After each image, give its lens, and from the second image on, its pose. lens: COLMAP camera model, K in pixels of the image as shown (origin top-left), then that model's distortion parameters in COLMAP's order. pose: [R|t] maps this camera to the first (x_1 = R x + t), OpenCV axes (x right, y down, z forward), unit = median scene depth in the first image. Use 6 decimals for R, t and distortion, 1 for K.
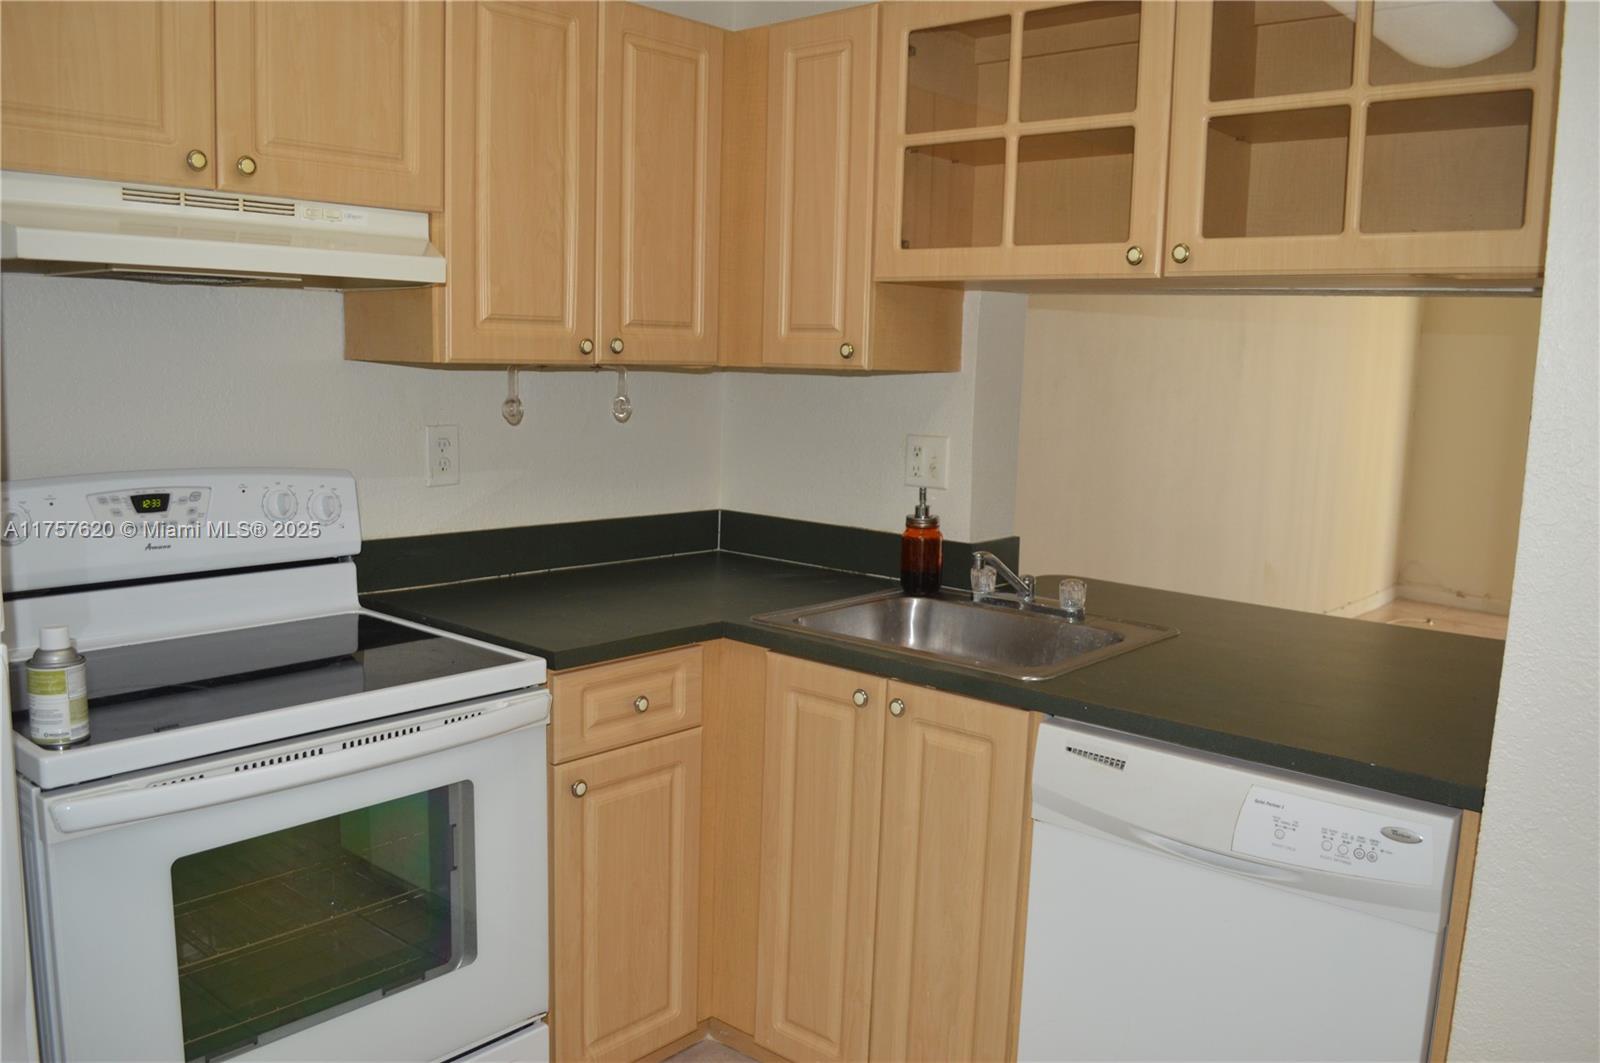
lens RADIAL K [[1279.8, 0, 802.6], [0, 1279.8, 538.9], [0, 0, 1]] dist [-0.081924, 0.012065]
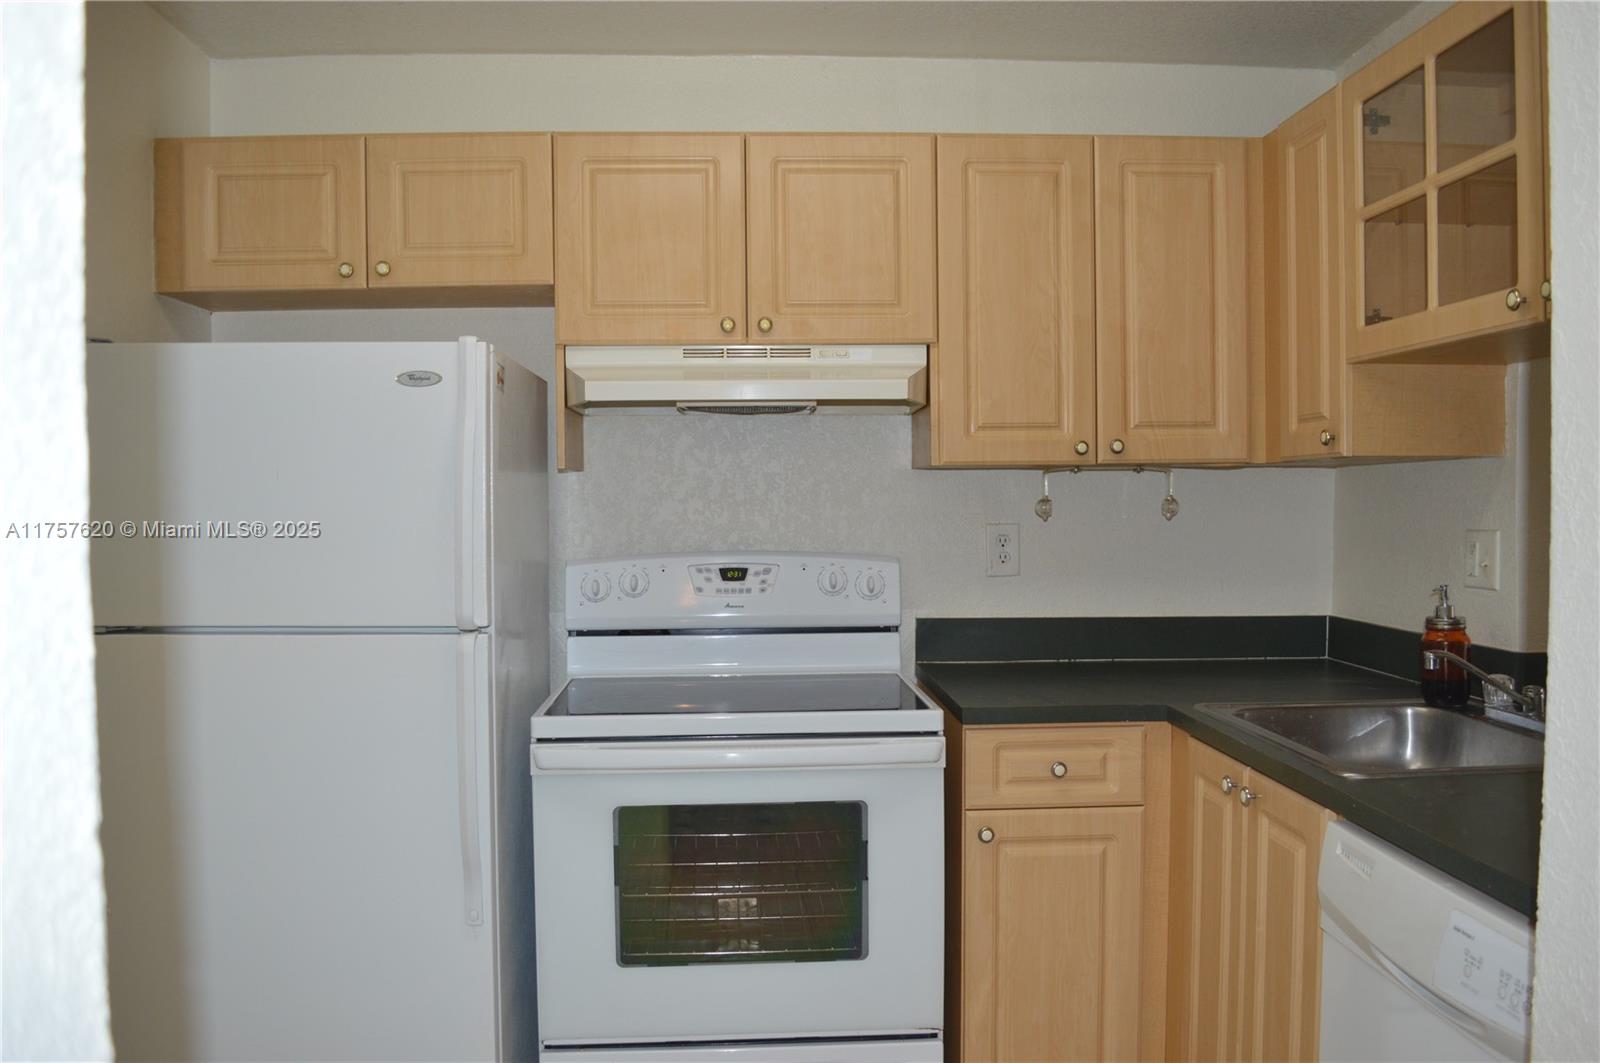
lens RADIAL K [[1279.8, 0, 804.0], [0, 1279.8, 538.0], [0, 0, 1]] dist [-0.081924, 0.012065]
pose [[0.691243, -0.010825, -0.722542, 0.506444], [-0.074159, 0.993546, -0.085831, 0.043282], [0.718807, 0.112913, 0.685979, 0.085077]]
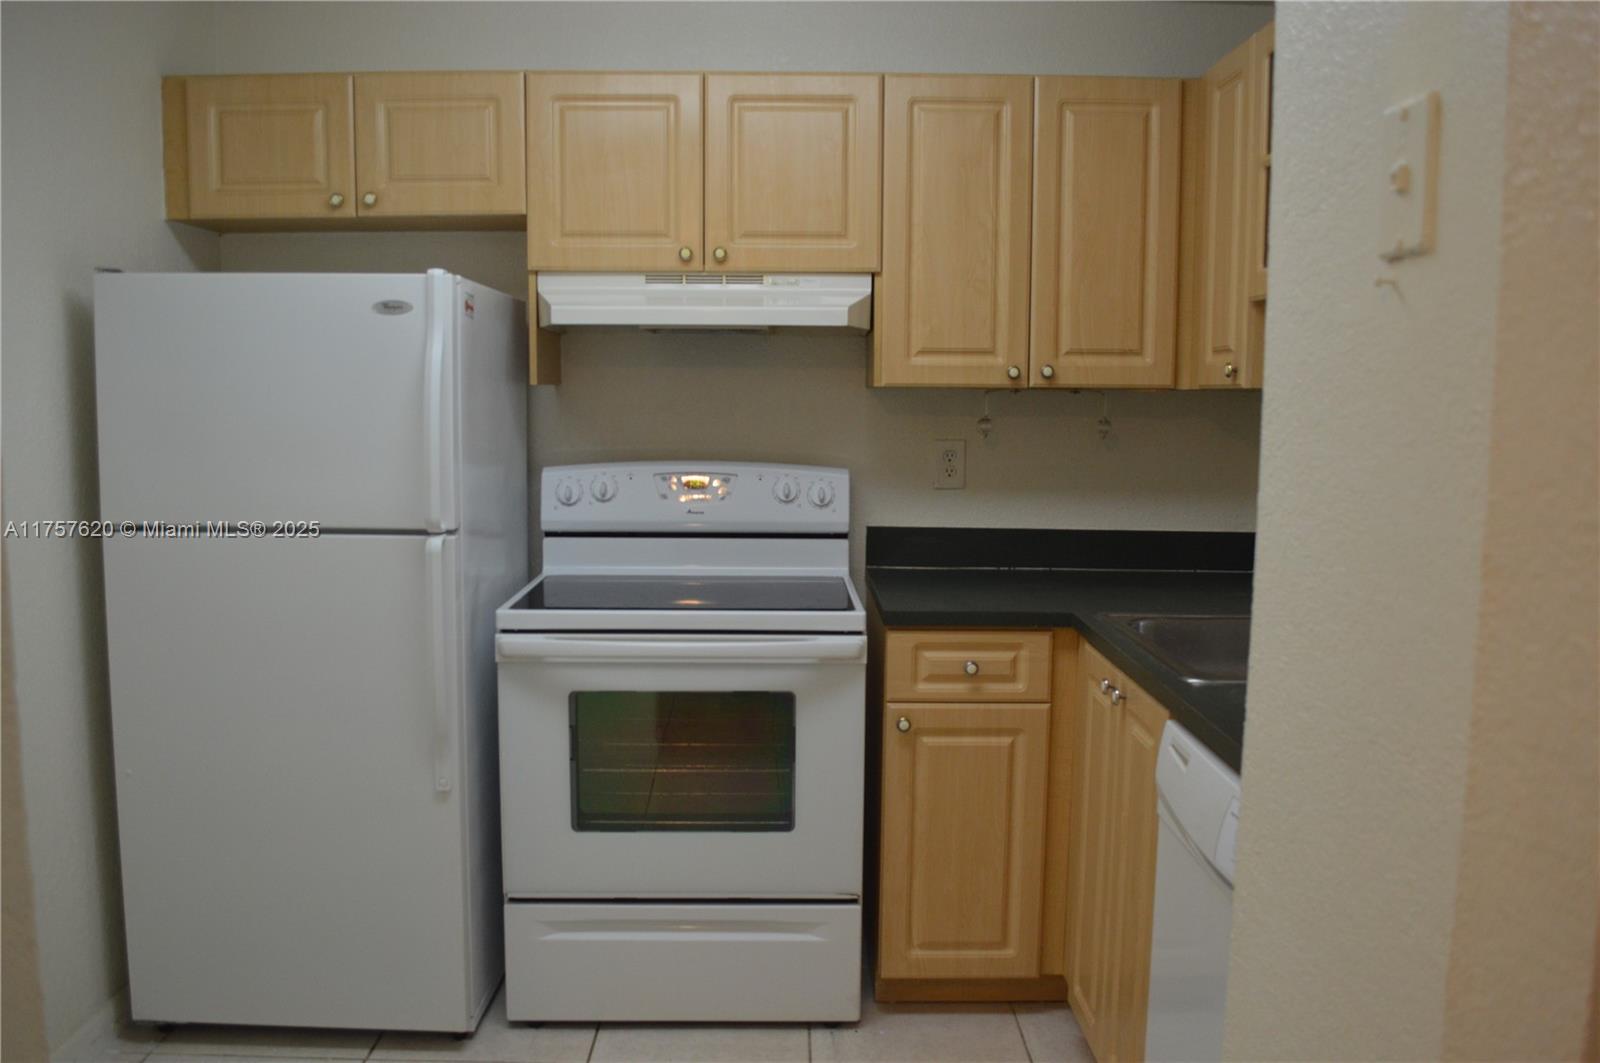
lens RADIAL K [[1279.8, 0, 801.4], [0, 1279.8, 542.7], [0, 0, 1]] dist [-0.081924, 0.012065]
pose [[0.661882, 0.065120, -0.746774, 0.654878], [-0.094839, 0.995489, 0.002751, 0.024258], [0.743585, 0.069002, 0.665072, 0.081156]]
